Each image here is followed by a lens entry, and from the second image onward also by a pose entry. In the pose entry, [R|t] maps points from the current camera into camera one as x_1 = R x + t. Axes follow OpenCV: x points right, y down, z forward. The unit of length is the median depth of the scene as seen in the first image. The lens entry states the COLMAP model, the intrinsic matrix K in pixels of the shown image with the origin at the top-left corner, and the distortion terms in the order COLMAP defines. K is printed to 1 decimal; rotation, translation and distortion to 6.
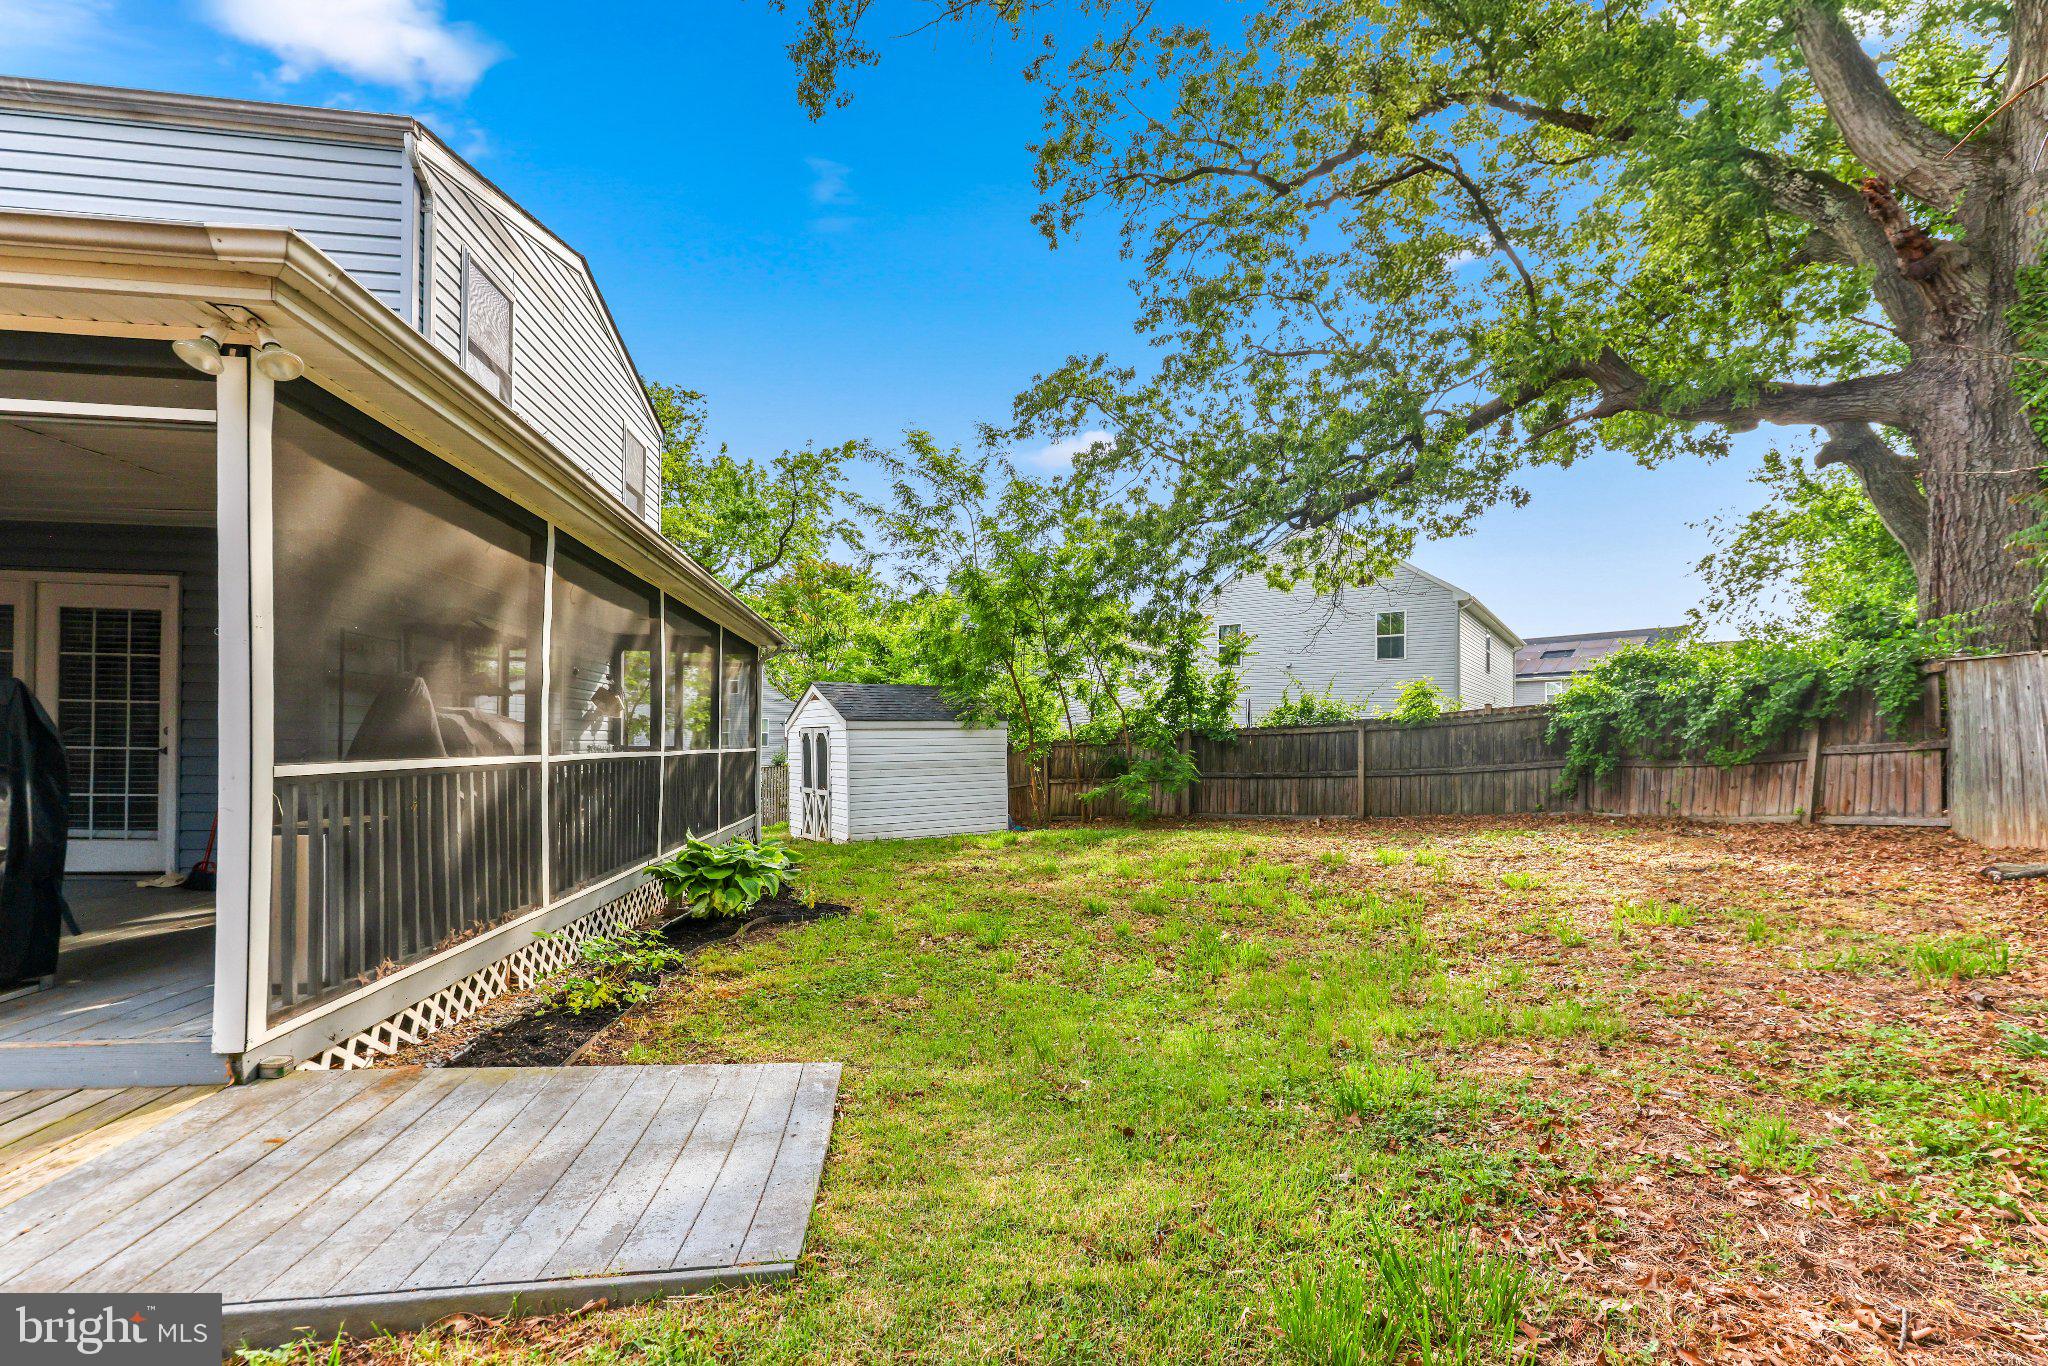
lens RADIAL K [[845.4, 0, 1030.8], [0, 845.4, 725.5], [0, 0, 1]] dist [0.005859, 0.000848]
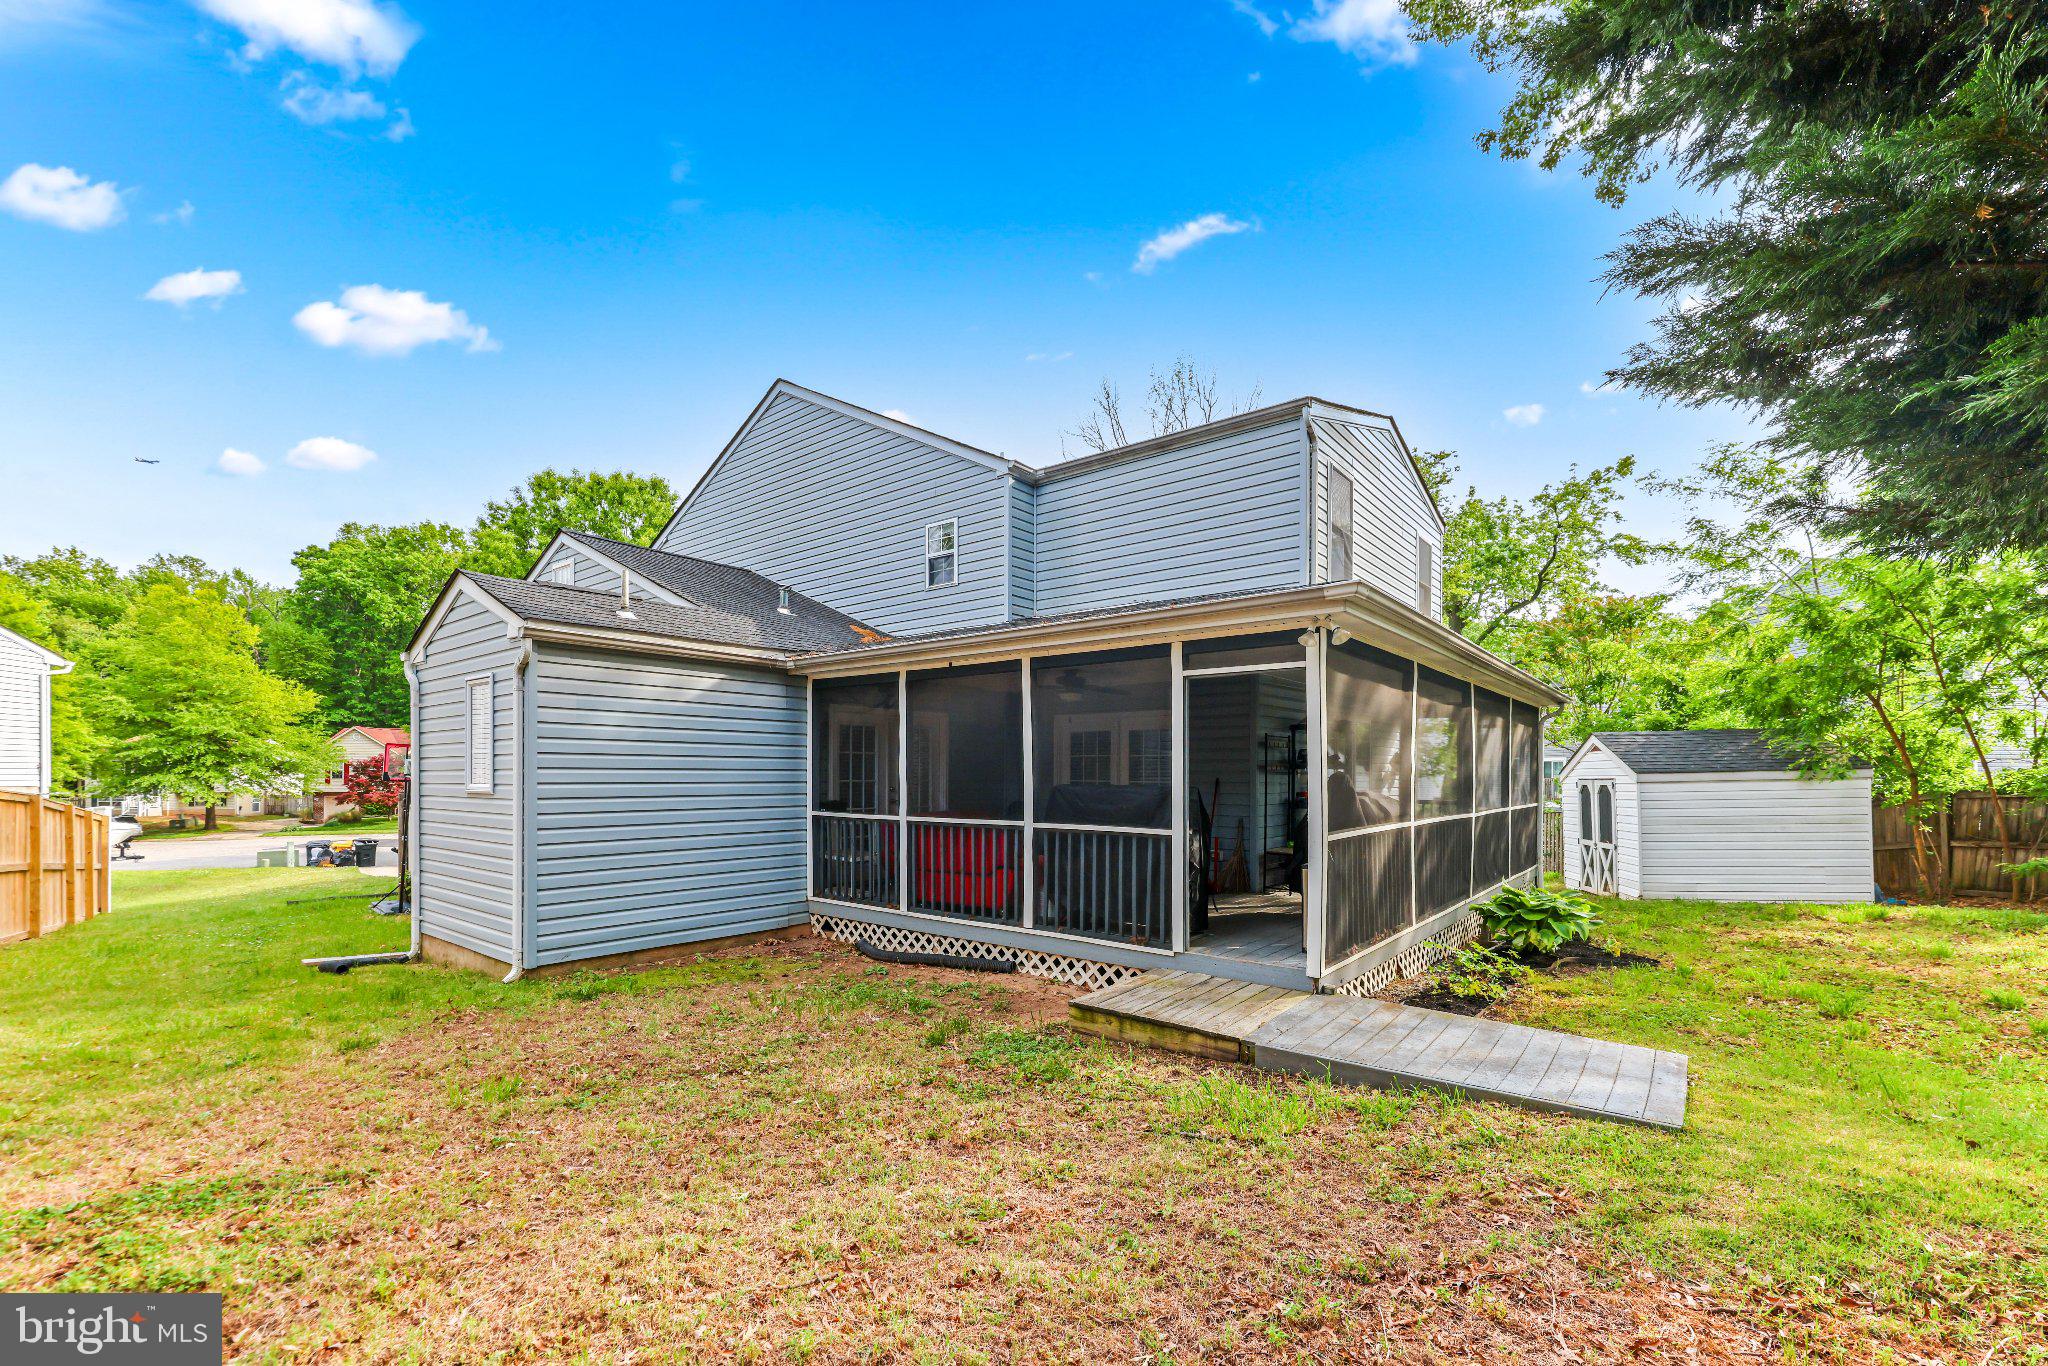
lens RADIAL K [[845.4, 0, 1050.0], [0, 845.4, 780.9], [0, 0, 1]] dist [0.005859, 0.000848]
pose [[0.695120, -0.009339, -0.718833, 0.016396], [0.022668, 0.999703, 0.008933, -0.026819], [0.718537, -0.022504, 0.695125, -0.198720]]
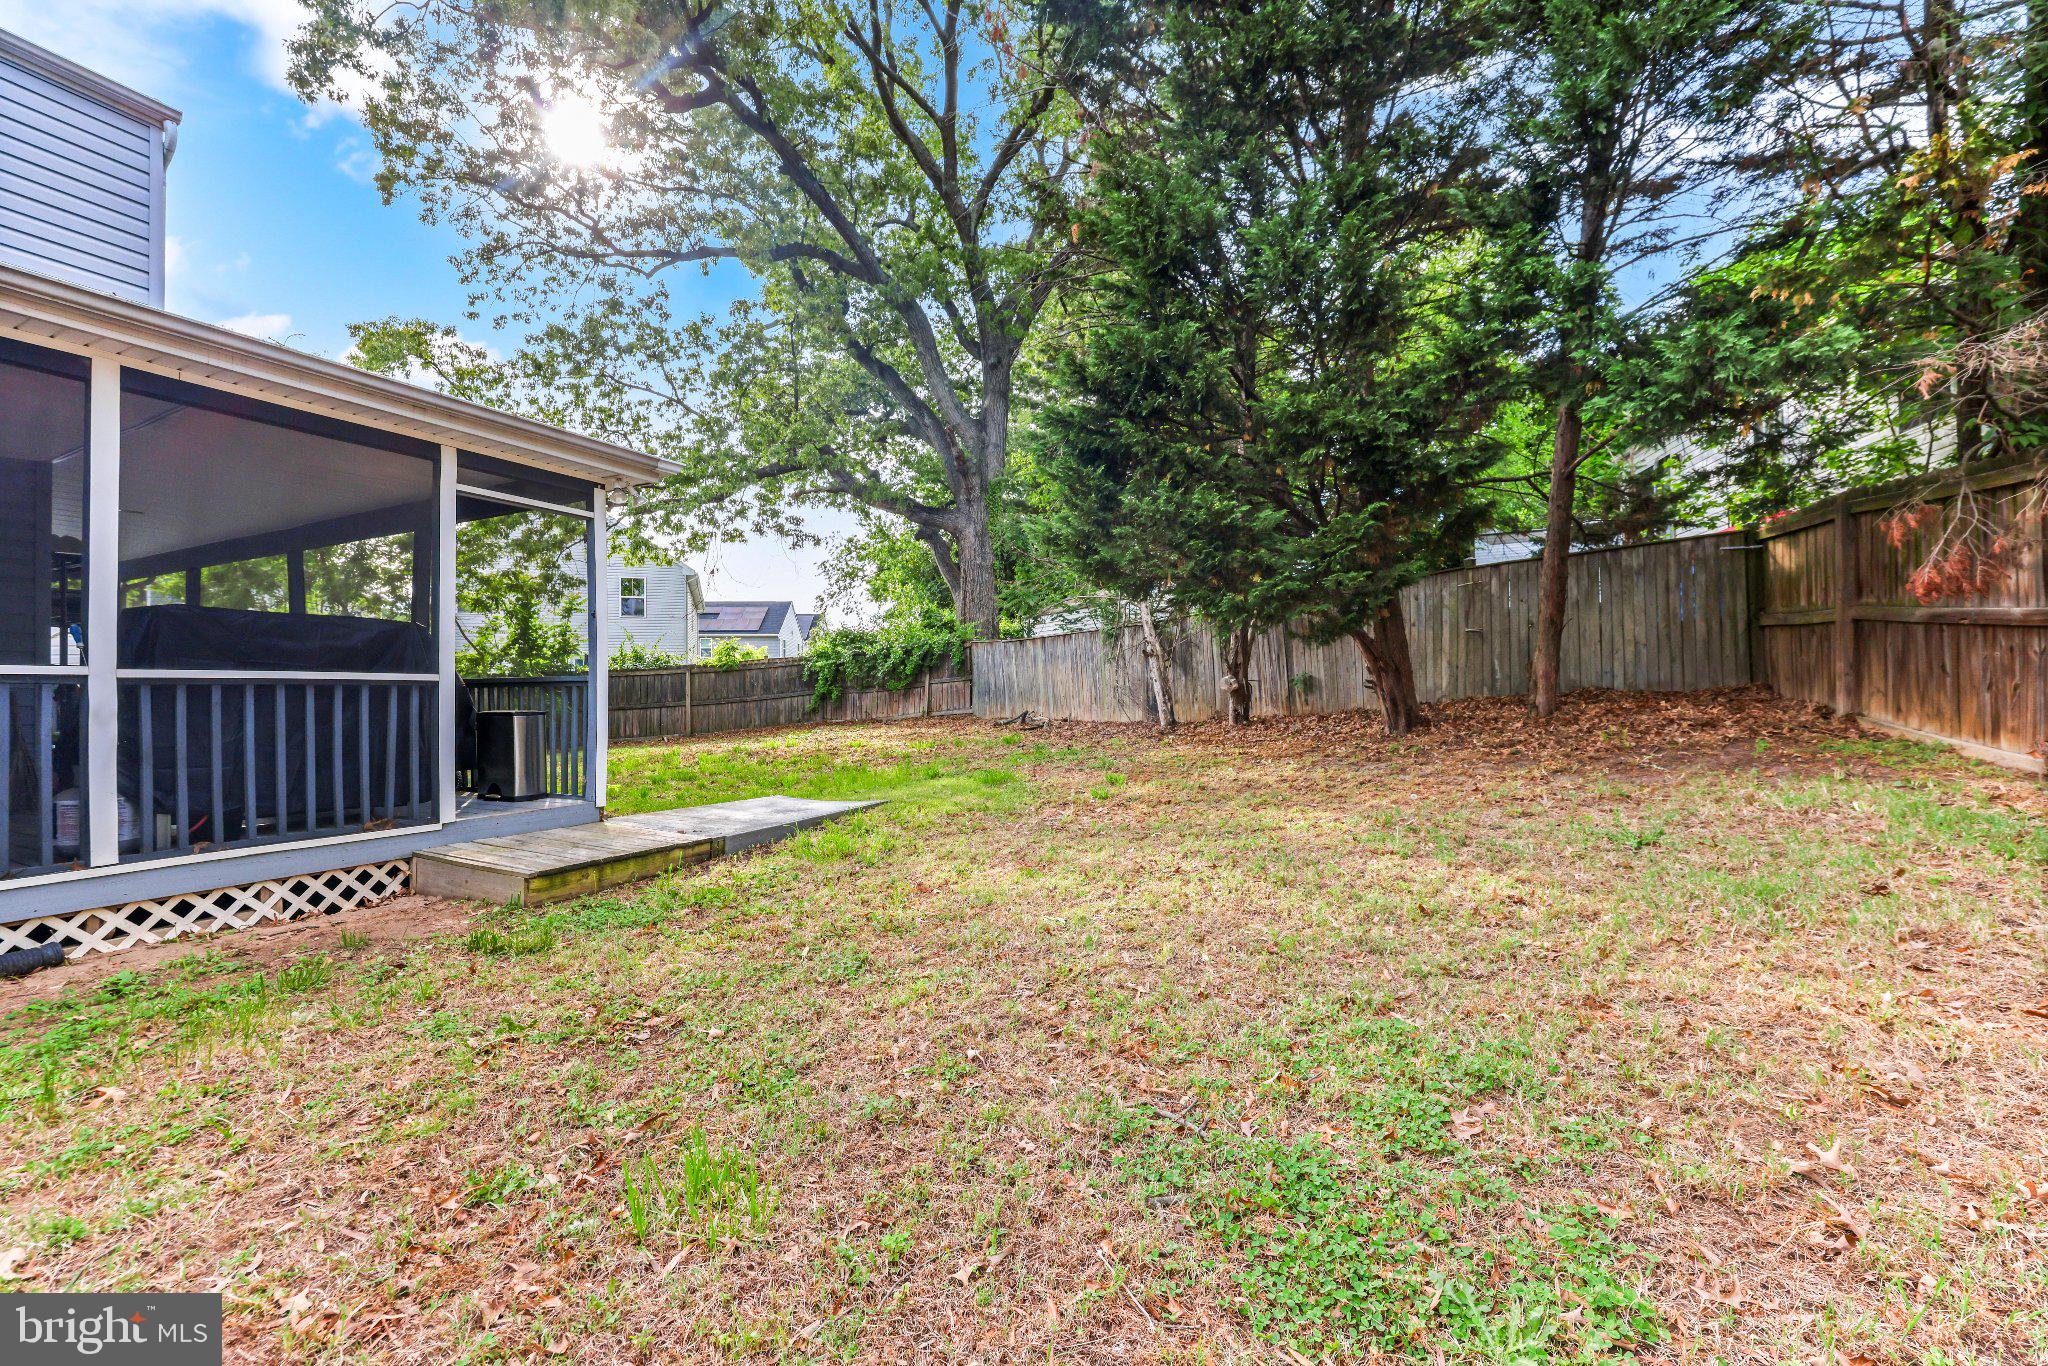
lens RADIAL K [[845.4, 0, 1024.2], [0, 845.4, 686.8], [0, 0, 1]] dist [0.005859, 0.000848]
pose [[0.552793, -0.010257, 0.833255, -0.505913], [-0.001292, 0.999912, 0.013166, 0.010759], [-0.833318, -0.008355, 0.552731, -0.262260]]
